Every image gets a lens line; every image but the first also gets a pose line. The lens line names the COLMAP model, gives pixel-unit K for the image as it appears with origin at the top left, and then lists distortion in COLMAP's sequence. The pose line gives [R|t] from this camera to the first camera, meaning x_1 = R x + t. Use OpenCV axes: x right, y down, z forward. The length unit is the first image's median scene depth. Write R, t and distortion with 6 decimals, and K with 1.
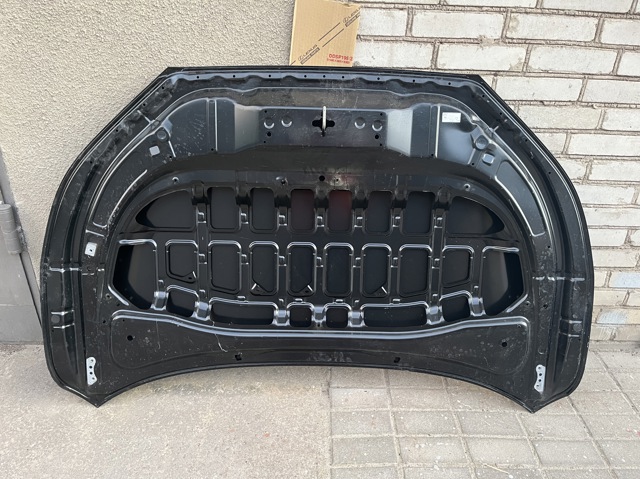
lens RADIAL K [[487.5, 0, 322.4], [0, 487.5, 241.7], [0, 0, 1]] dist [0.066446, -0.102602]
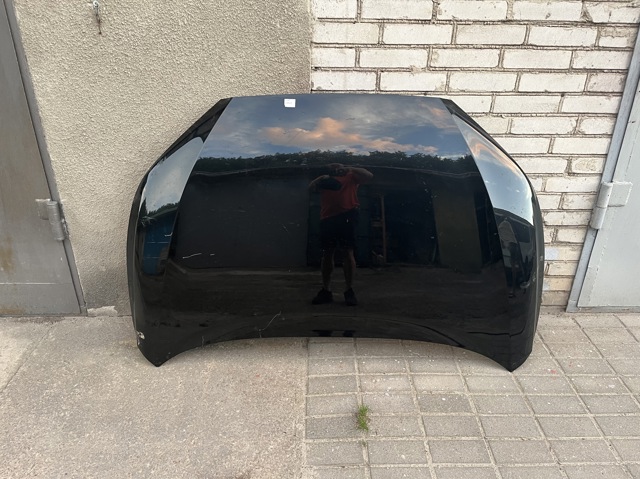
lens RADIAL K [[487.5, 0, 320.2], [0, 487.5, 241.8], [0, 0, 1]] dist [0.066446, -0.102602]
pose [[0.999731, -0.019869, -0.011986, 0.078370], [0.019490, 0.999330, -0.030988, 0.092487], [0.012594, 0.030746, 0.999448, -0.310340]]
